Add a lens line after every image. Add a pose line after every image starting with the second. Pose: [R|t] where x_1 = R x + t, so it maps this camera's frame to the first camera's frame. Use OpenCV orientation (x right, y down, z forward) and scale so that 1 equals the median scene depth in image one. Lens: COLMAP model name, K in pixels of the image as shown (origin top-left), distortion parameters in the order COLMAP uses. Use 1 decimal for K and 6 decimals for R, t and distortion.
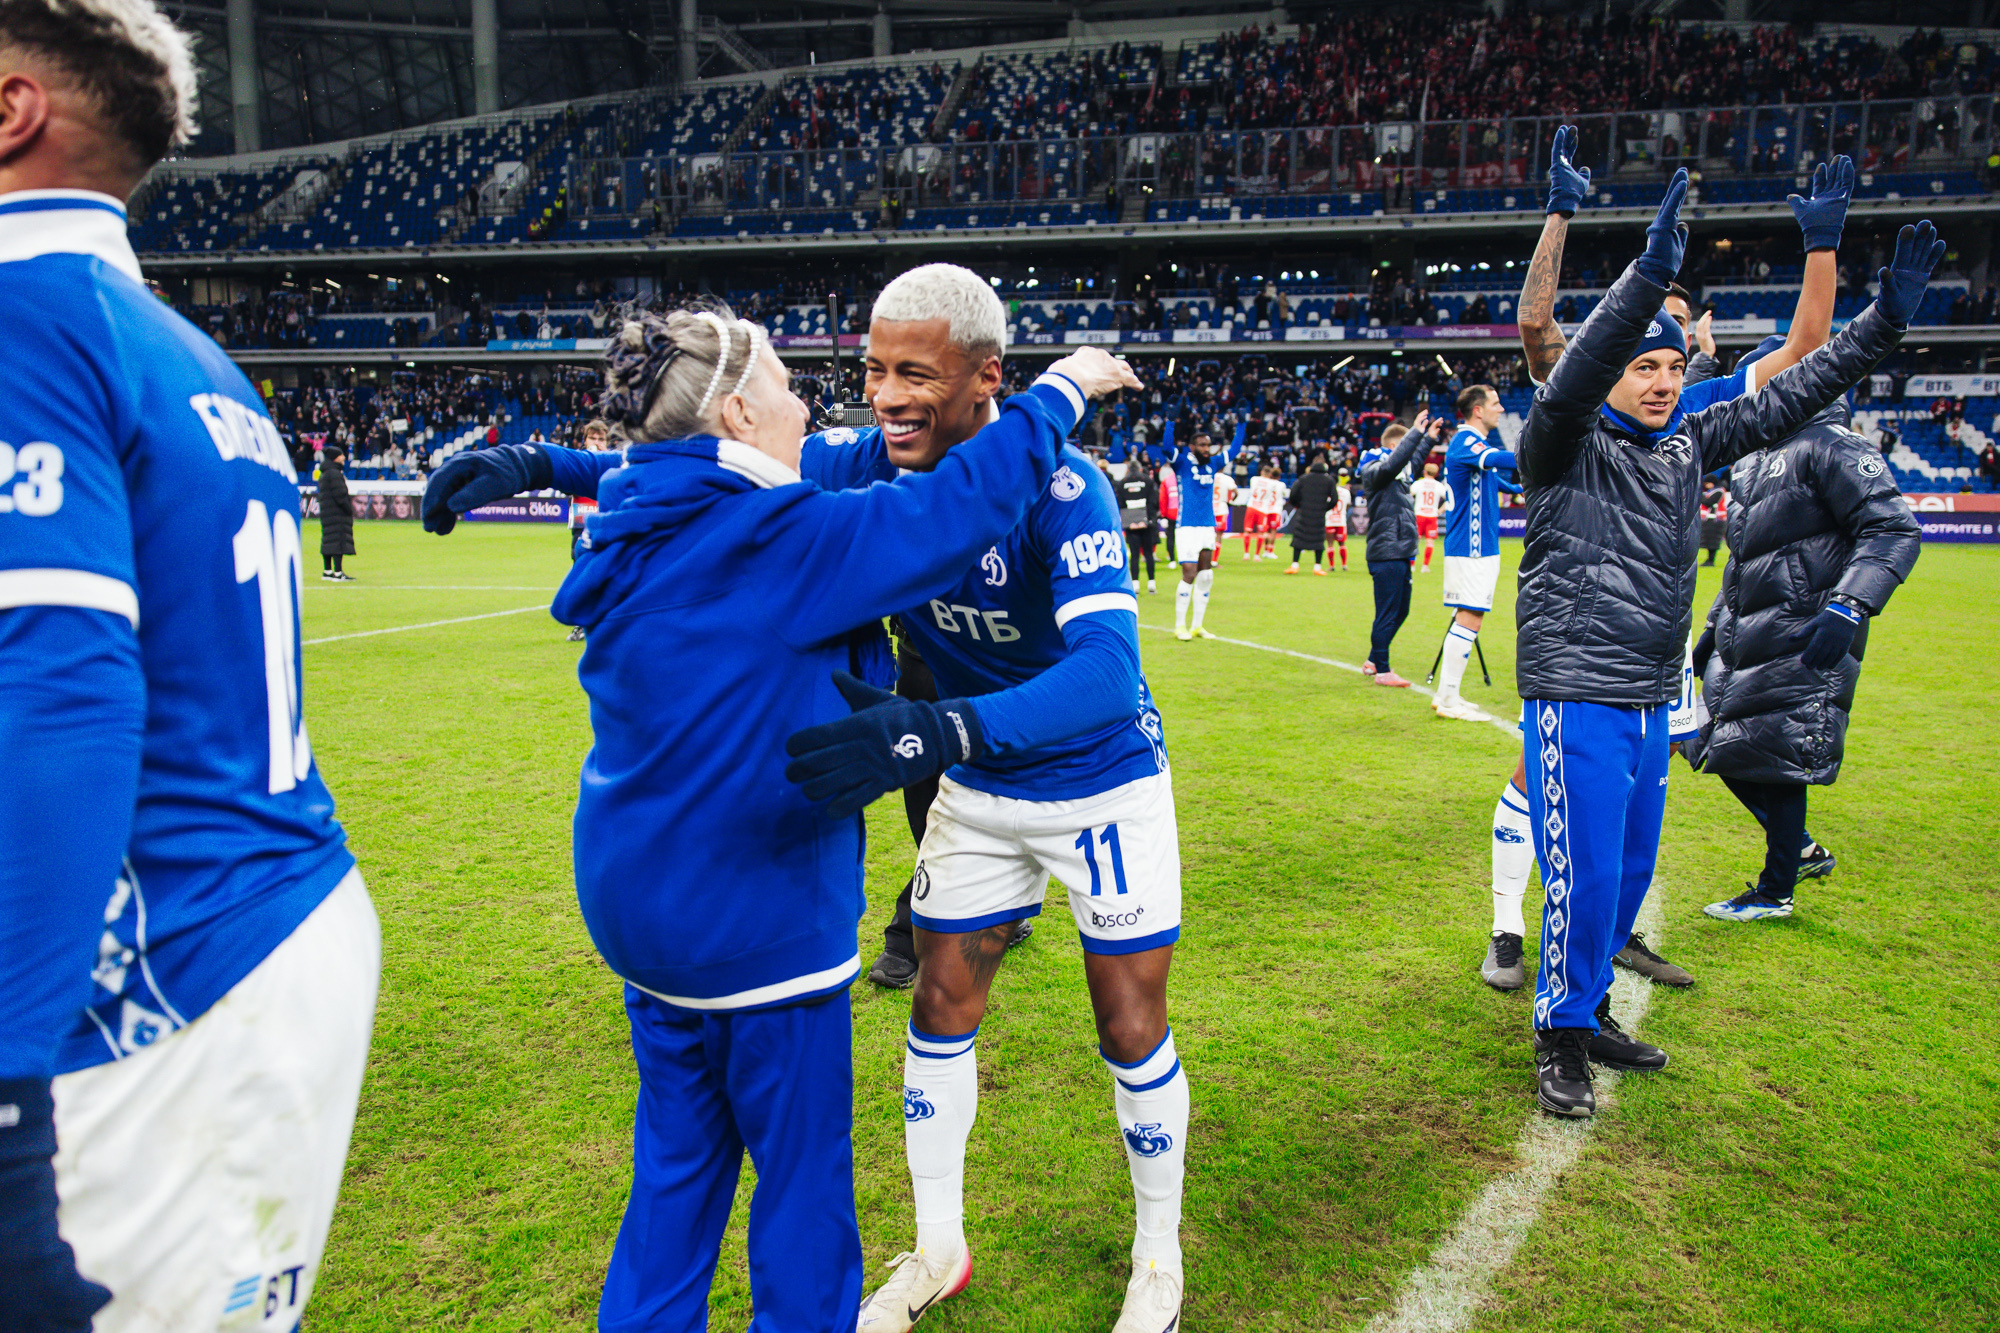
lens RADIAL K [[1337.7, 0, 993.7], [0, 1337.7, 671.7], [0, 0, 1]] dist [0.009075, -0.003345]
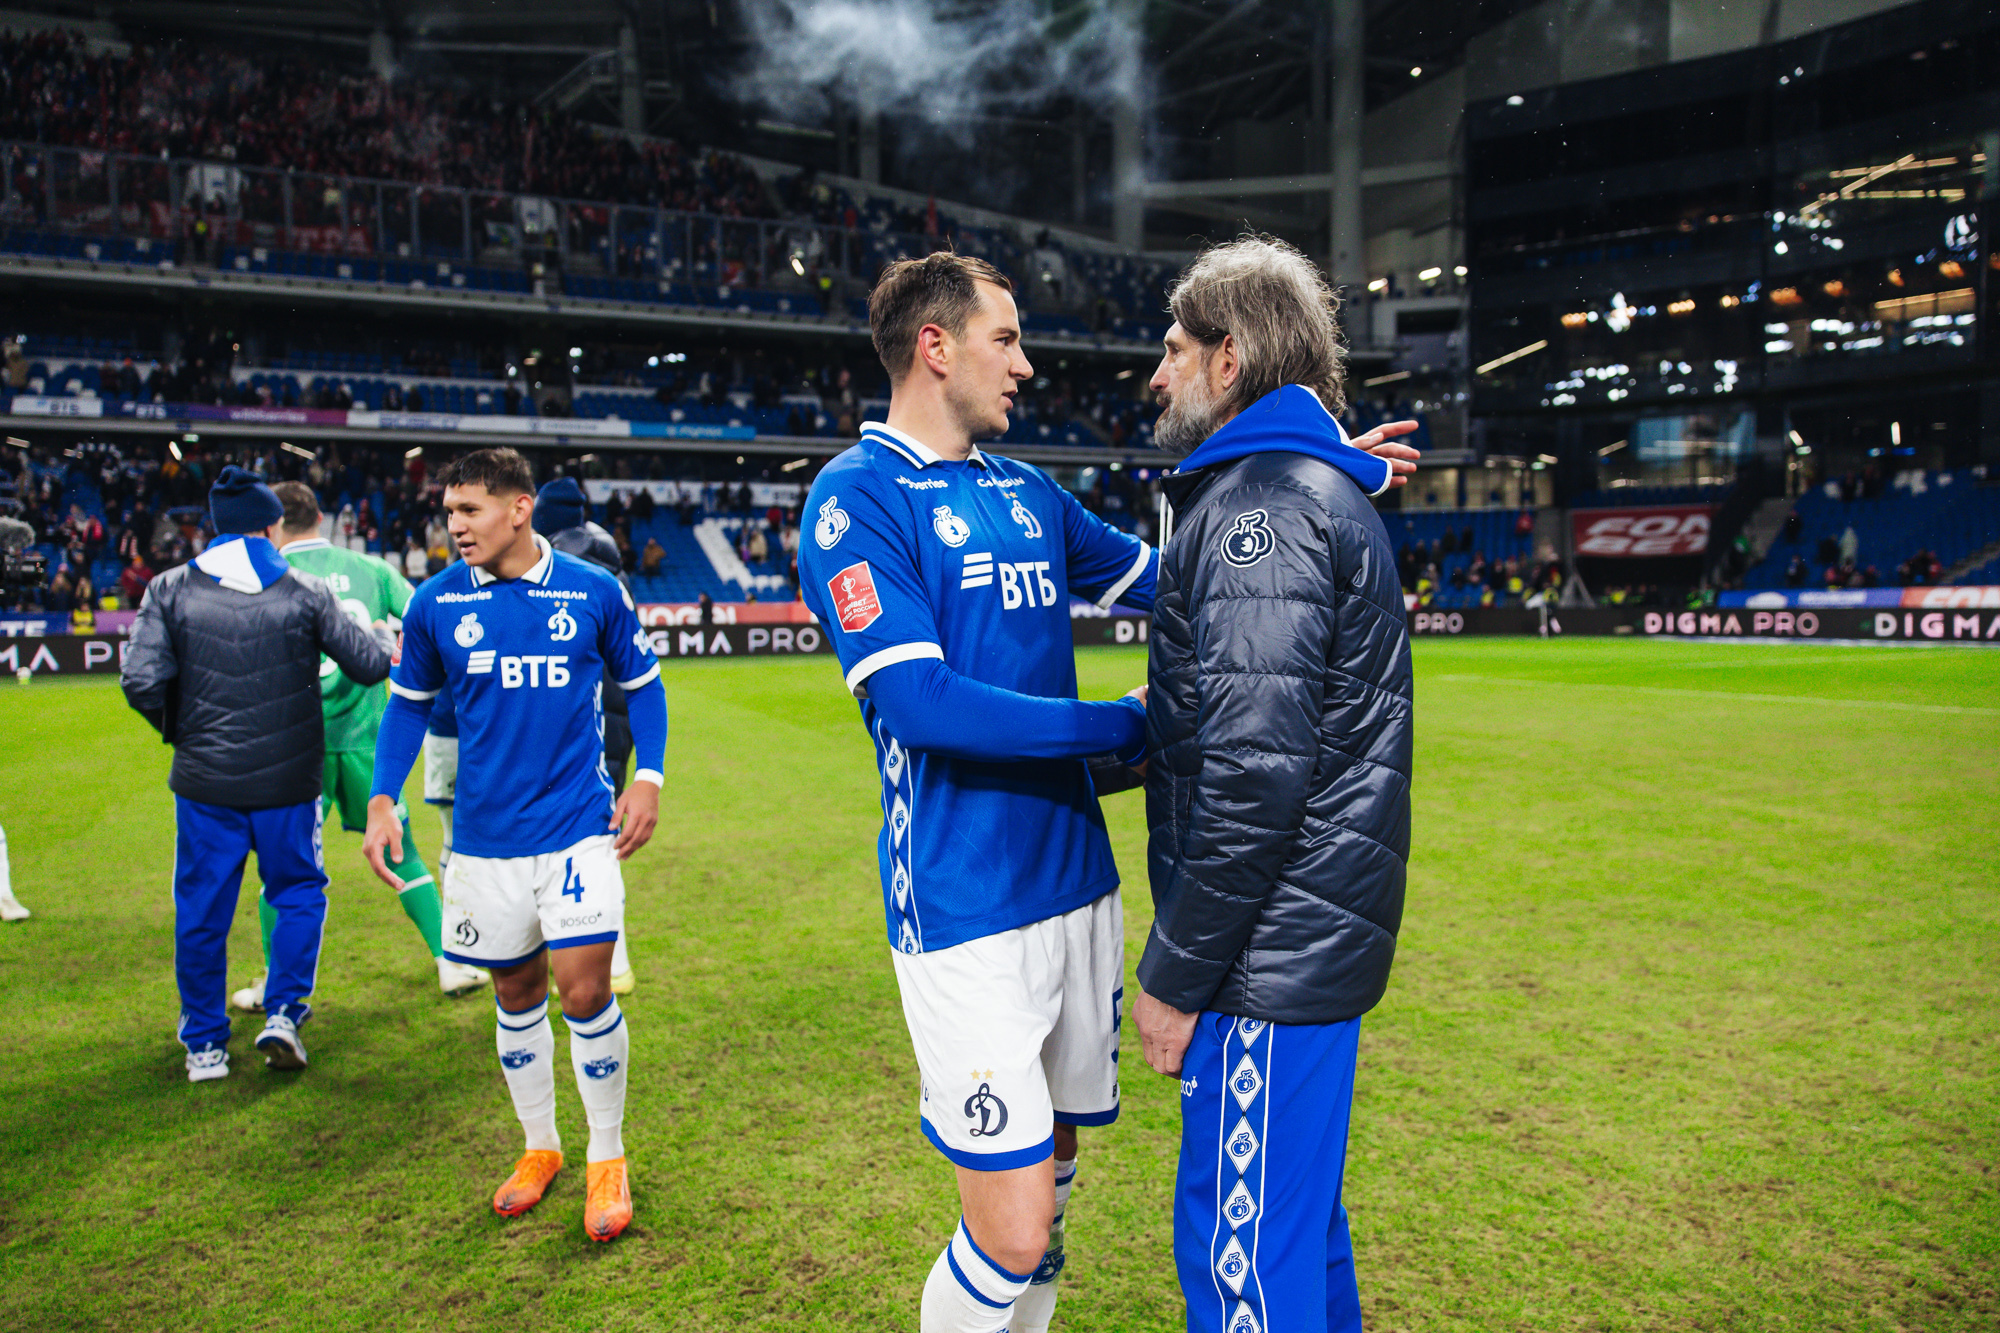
lens RADIAL K [[1337.7, 0, 1006.6], [0, 1337.7, 667.6], [0, 0, 1]] dist [0.009075, -0.003345]
pose [[0.818205, -0.047136, 0.572991, 0.216704], [0.095264, 0.993972, -0.054266, -0.012543], [-0.566979, 0.098986, 0.817763, 0.083360]]
